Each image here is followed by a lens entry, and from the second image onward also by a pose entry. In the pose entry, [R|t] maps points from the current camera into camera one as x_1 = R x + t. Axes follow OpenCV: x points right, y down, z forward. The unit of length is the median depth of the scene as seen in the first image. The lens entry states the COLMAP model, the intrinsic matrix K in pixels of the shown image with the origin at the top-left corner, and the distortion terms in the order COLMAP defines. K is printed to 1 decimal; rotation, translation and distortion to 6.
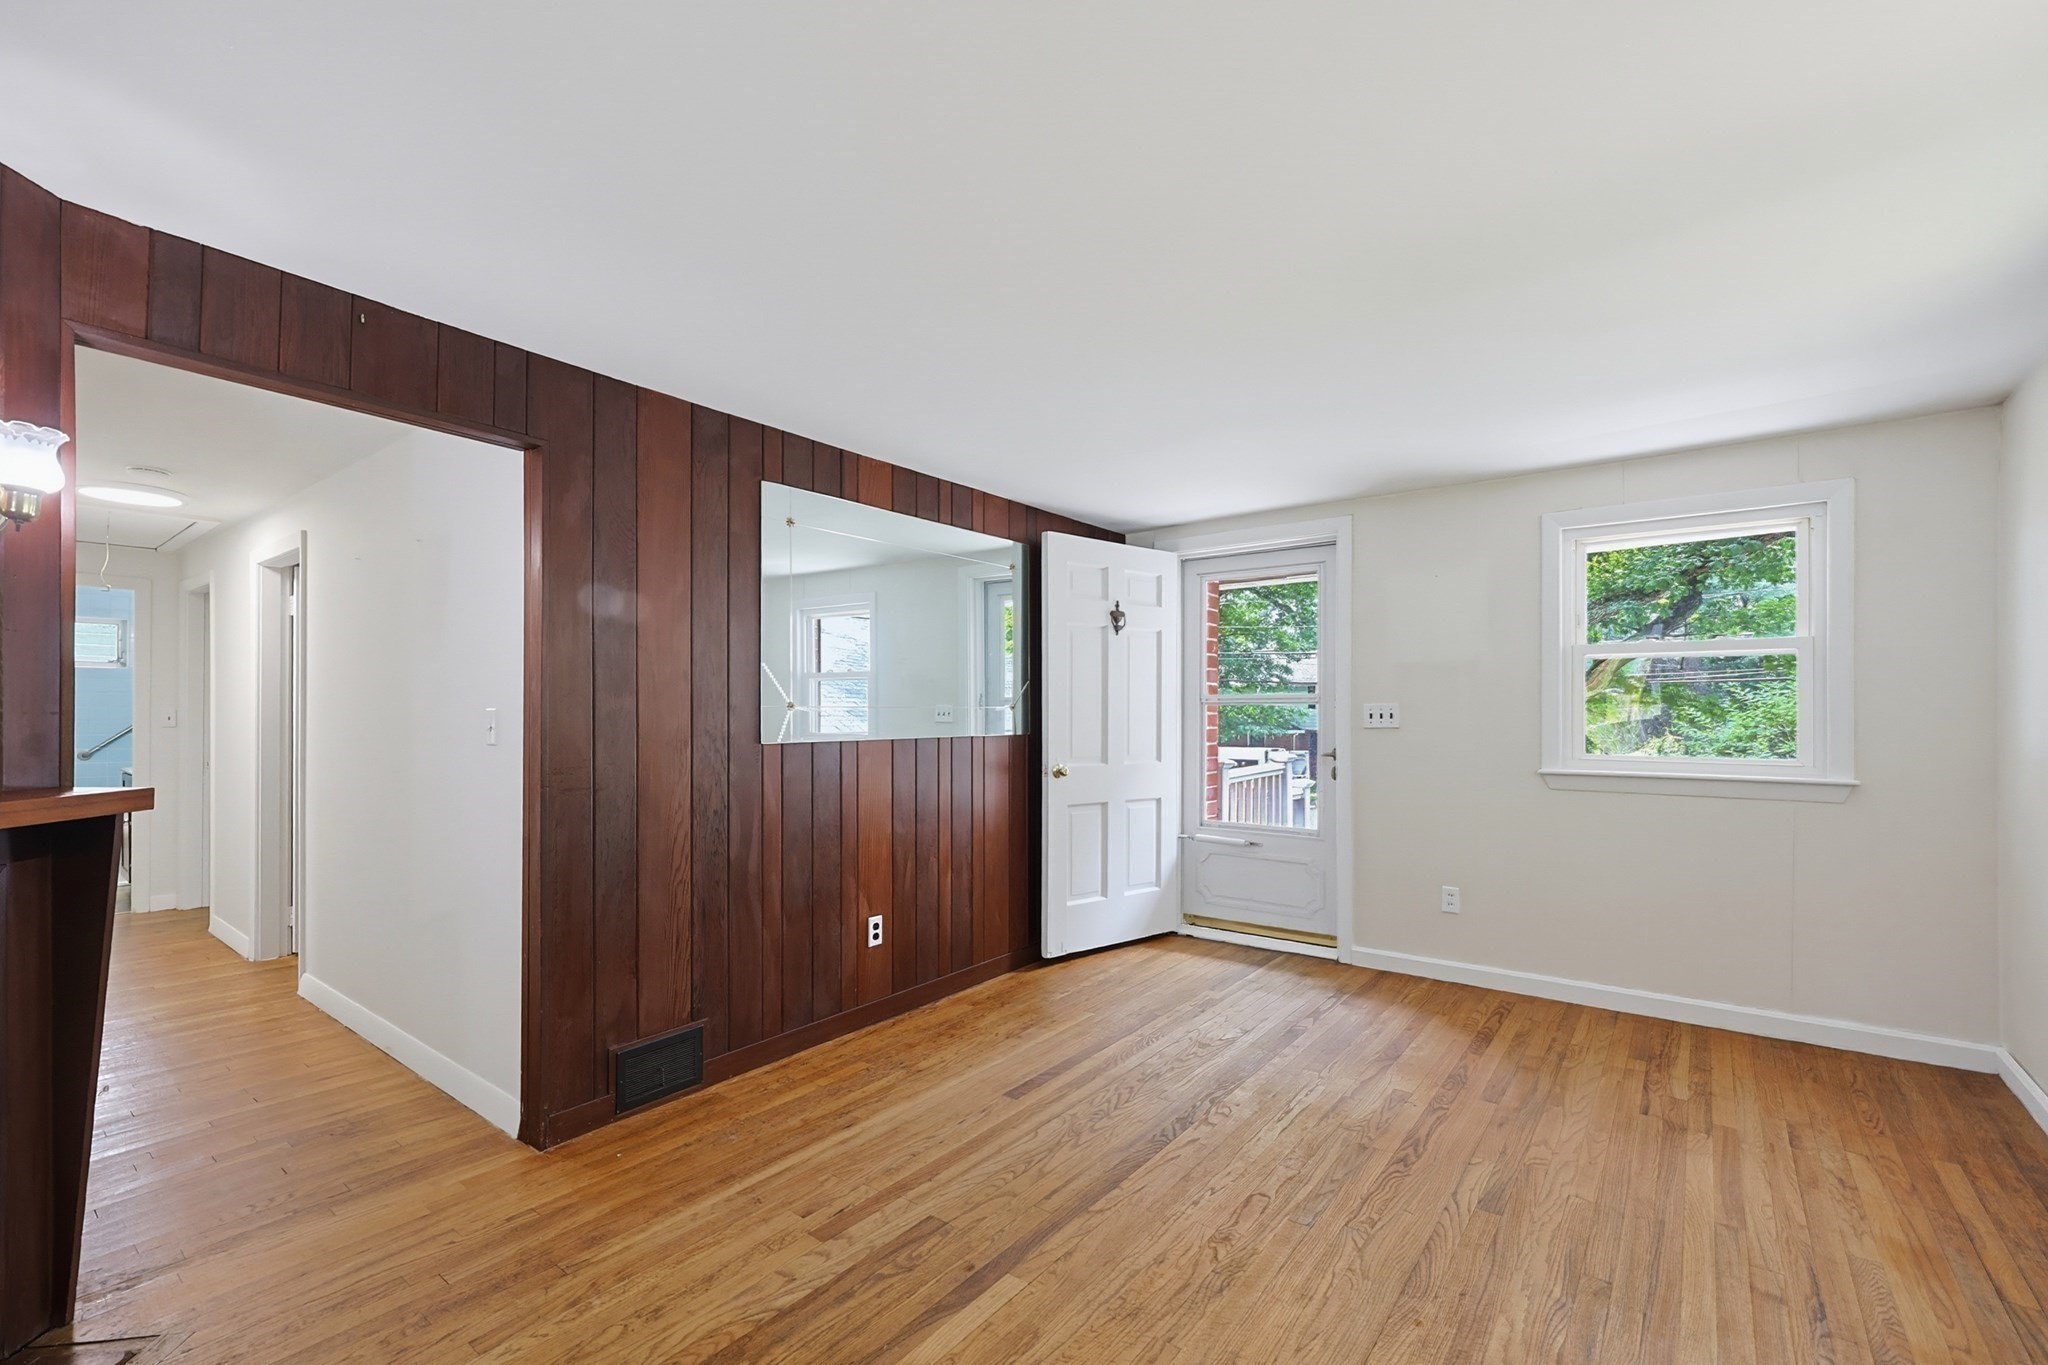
lens RADIAL K [[878.7, 0, 1061.5], [0, 878.7, 713.3], [0, 0, 1]] dist [-0.003104, -0.000694]
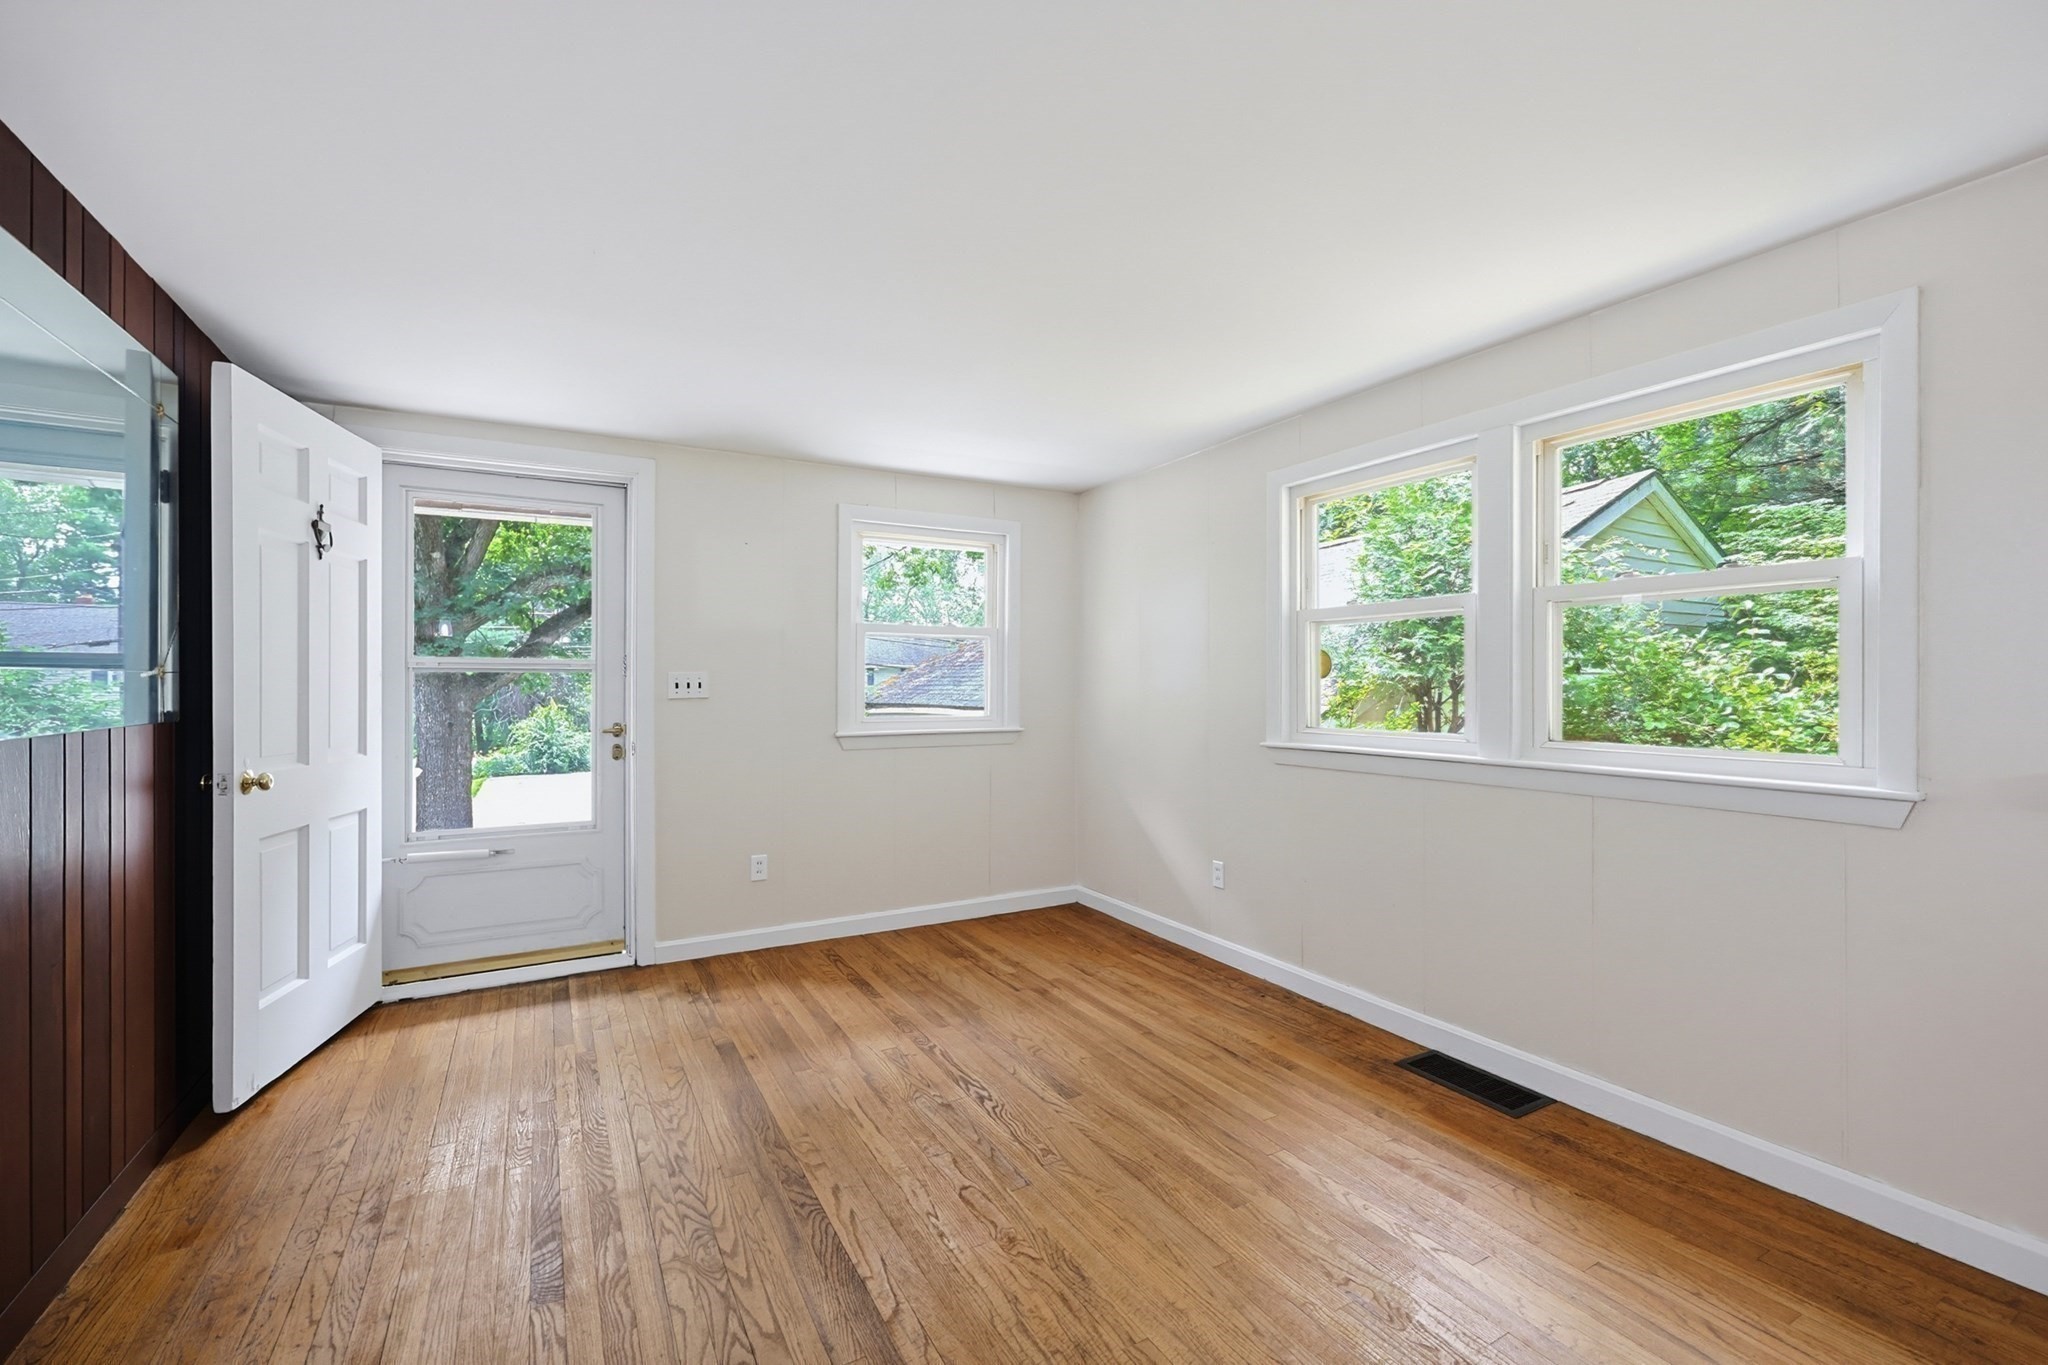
lens RADIAL K [[863.7, 0, 1035.4], [0, 863.7, 685.7], [0, 0, 1]] dist [0.000606, -0.000172]
pose [[0.404431, -0.003168, 0.914563, -0.386795], [0.000530, 0.999995, 0.003229, 0.000740], [-0.914568, -0.000821, 0.404430, 0.359375]]
